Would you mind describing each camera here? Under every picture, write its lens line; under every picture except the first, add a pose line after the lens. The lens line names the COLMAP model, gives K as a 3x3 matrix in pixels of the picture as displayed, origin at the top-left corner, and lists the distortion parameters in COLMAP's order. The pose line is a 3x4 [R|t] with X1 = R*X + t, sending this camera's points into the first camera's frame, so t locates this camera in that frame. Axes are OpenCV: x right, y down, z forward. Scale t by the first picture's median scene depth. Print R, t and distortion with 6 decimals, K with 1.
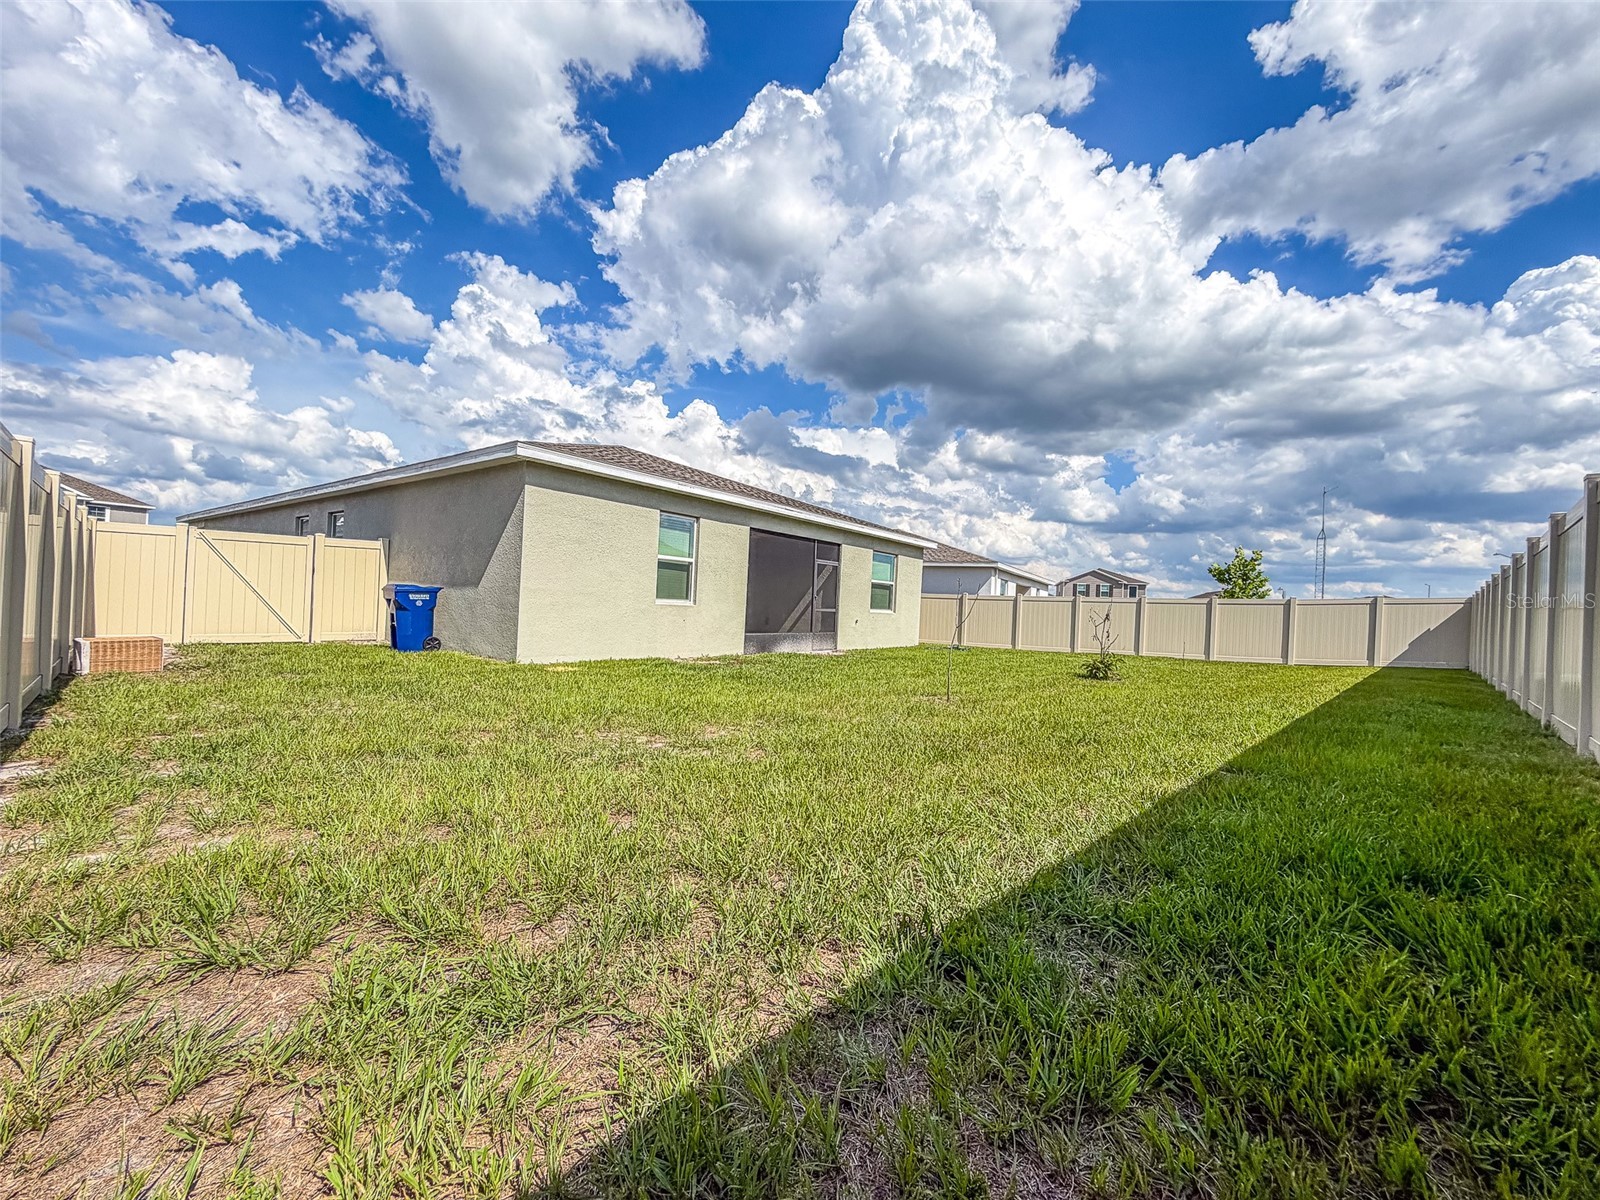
lens RADIAL K [[644.3, 0, 802.3], [0, 644.3, 598.4], [0, 0, 1]] dist [-0.003950, 0.000108]
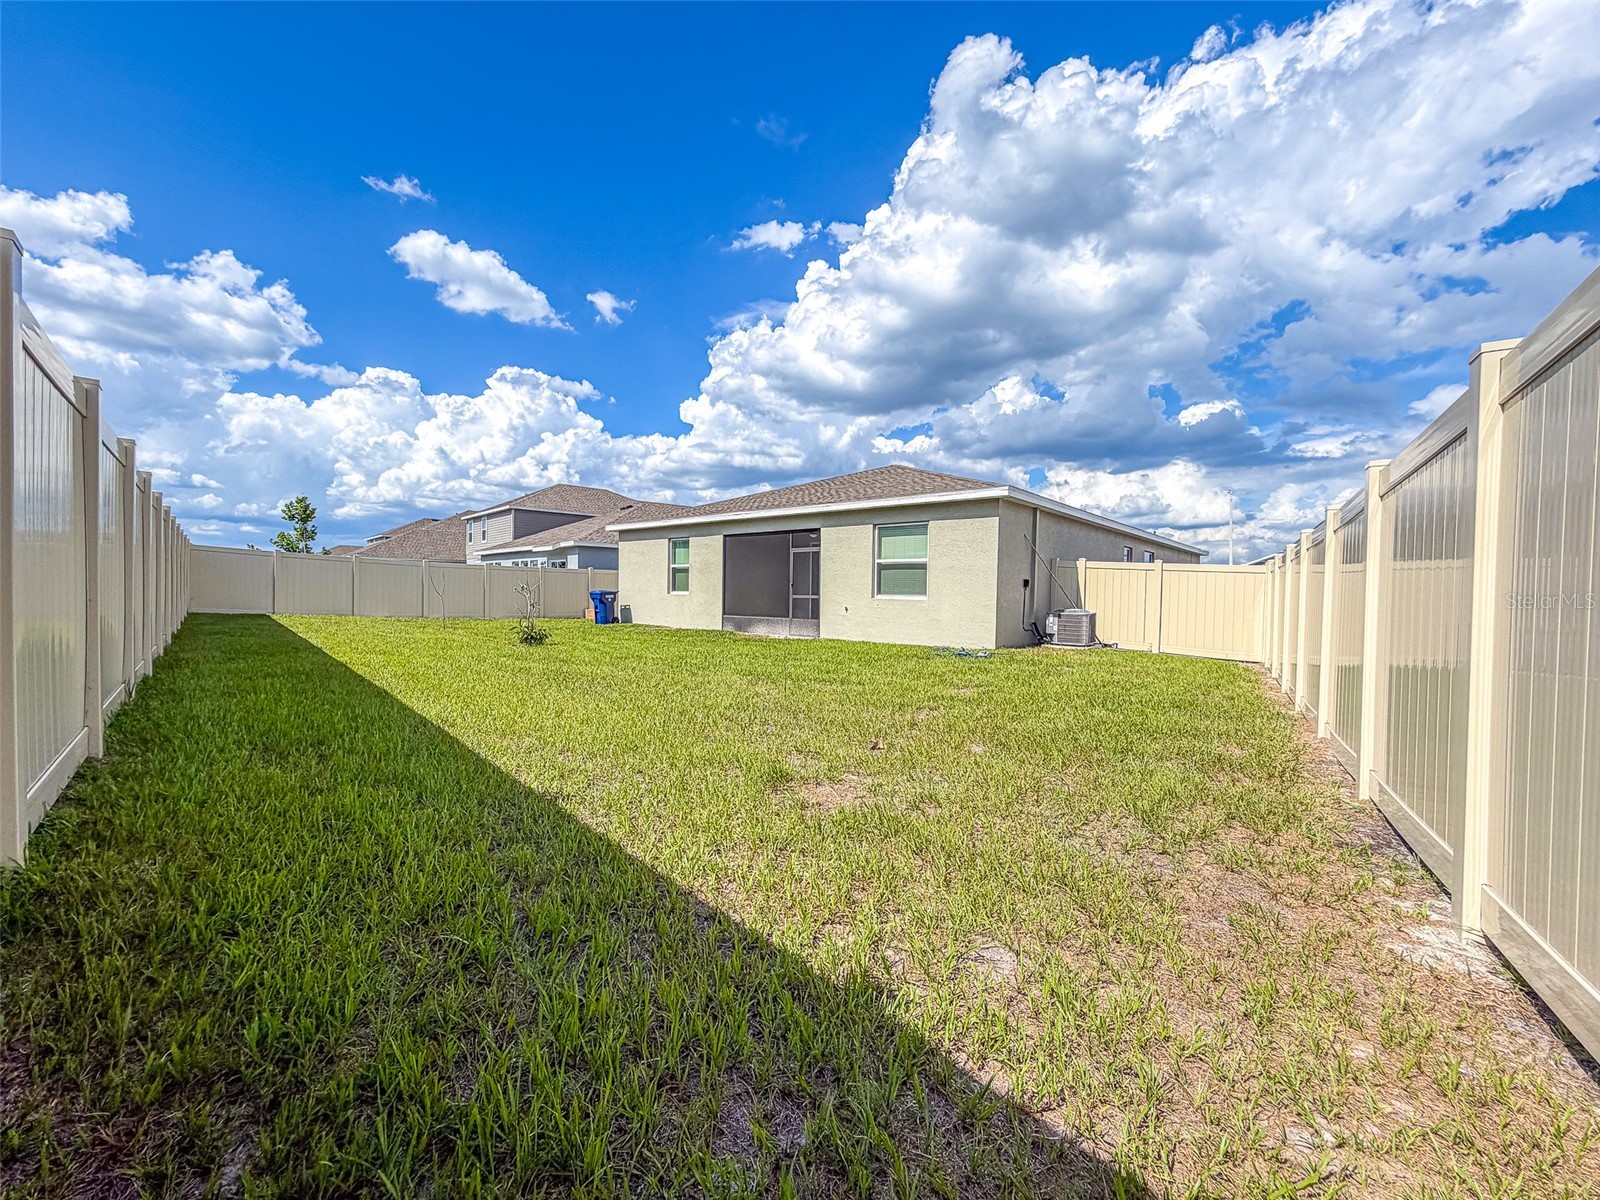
lens RADIAL K [[644.3, 0, 802.7], [0, 644.3, 607.3], [0, 0, 1]] dist [-0.003950, 0.000108]
pose [[0.003452, -0.032017, -0.999481, 1.066654], [-0.004278, 0.999478, -0.032031, 0.068190], [0.999985, 0.004386, 0.003313, 1.009202]]
